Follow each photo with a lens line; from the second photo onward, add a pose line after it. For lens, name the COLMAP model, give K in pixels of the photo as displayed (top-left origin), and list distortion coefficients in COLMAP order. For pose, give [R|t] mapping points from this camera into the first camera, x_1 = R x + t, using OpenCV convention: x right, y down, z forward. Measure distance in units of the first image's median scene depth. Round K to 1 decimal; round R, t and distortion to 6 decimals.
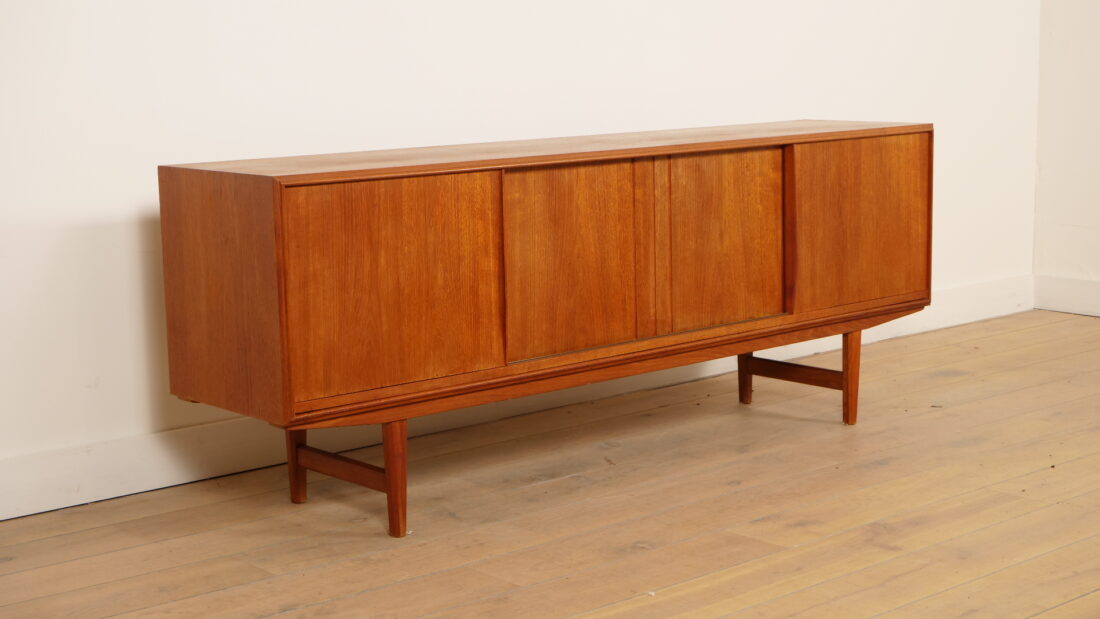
lens RADIAL K [[1752.8, 0, 550.0], [0, 1752.8, 309.5], [0, 0, 1]] dist [0.043928, 0.001937]
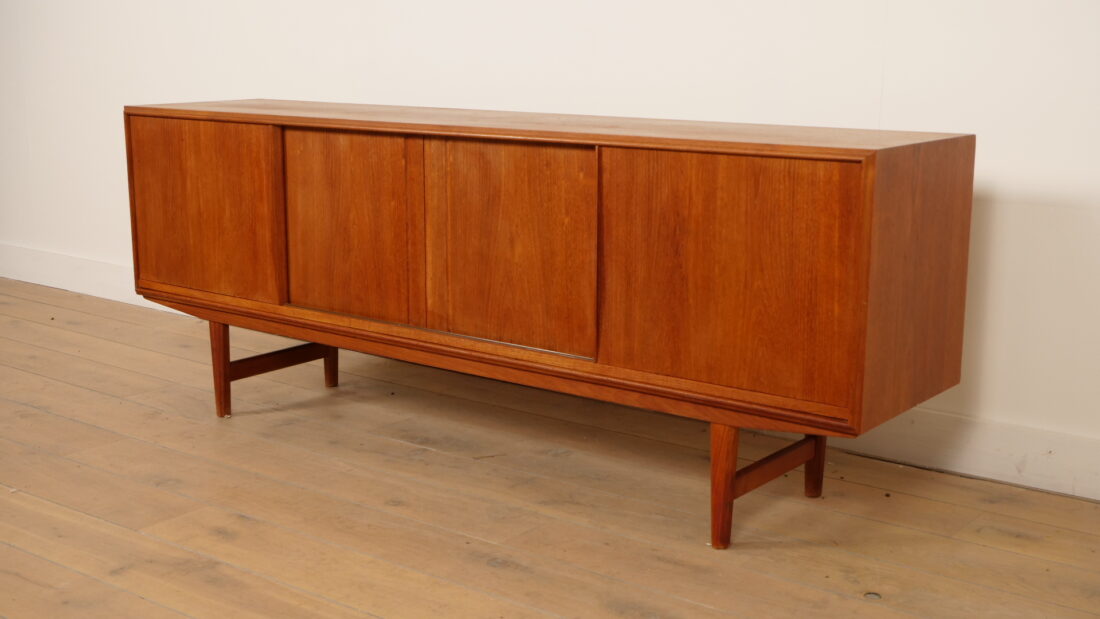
lens RADIAL K [[1360.9, 0, 550.0], [0, 1360.9, 309.5], [0, 0, 1]] dist [0.002254, 0.097816]
pose [[0.192177, 0.217742, -0.956899, 0.789805], [-0.157763, 0.969247, 0.188868, -0.146608], [0.968596, 0.114667, 0.220619, 0.934747]]
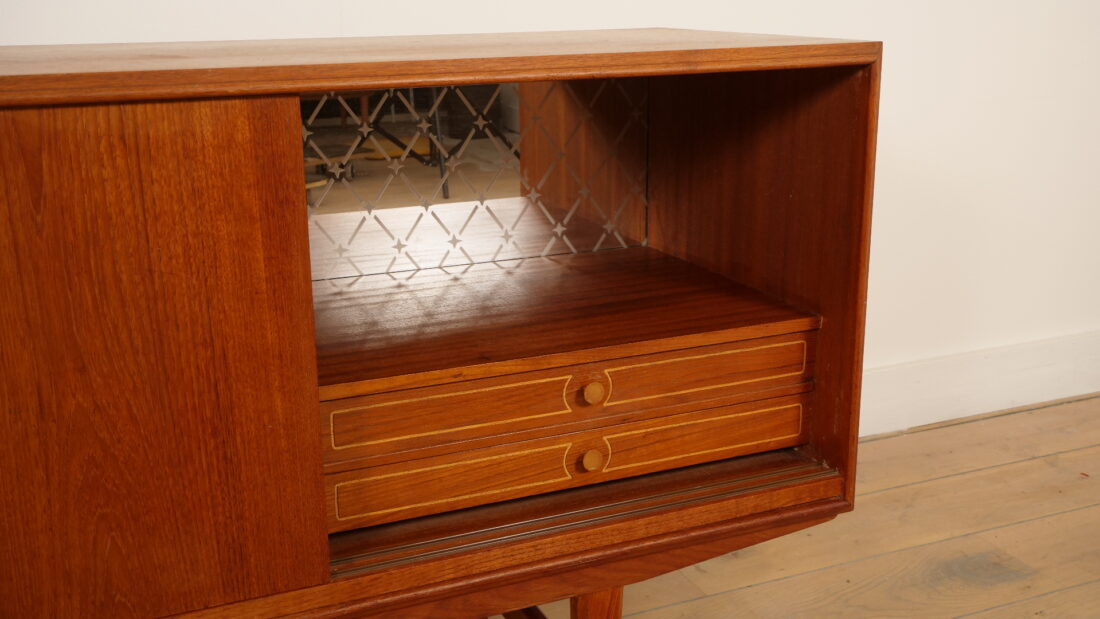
lens RADIAL K [[1211.8, 0, 550.0], [0, 1211.8, 309.5], [0, 0, 1]] dist [0.040699, -0.016325]
pose [[0.953210, 0.093716, -0.287417, 0.374986], [-0.058692, 0.990016, 0.128158, -0.110818], [0.296558, -0.105292, 0.949193, 0.962000]]
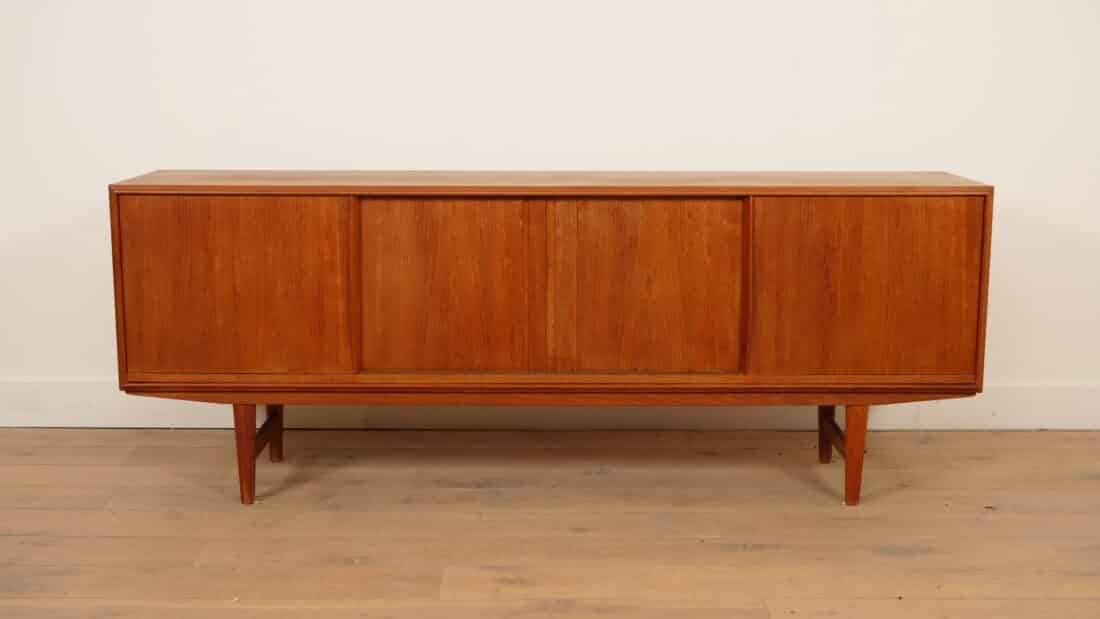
lens RADIAL K [[1468.2, 0, 550.0], [0, 1468.2, 309.5], [0, 0, 1]] dist [0.009270, 0.015411]
pose [[0.748318, 0.133825, -0.649700, 0.632869], [-0.118308, 0.990660, 0.067790, -0.081519], [0.652704, 0.026136, 0.757162, 0.363458]]
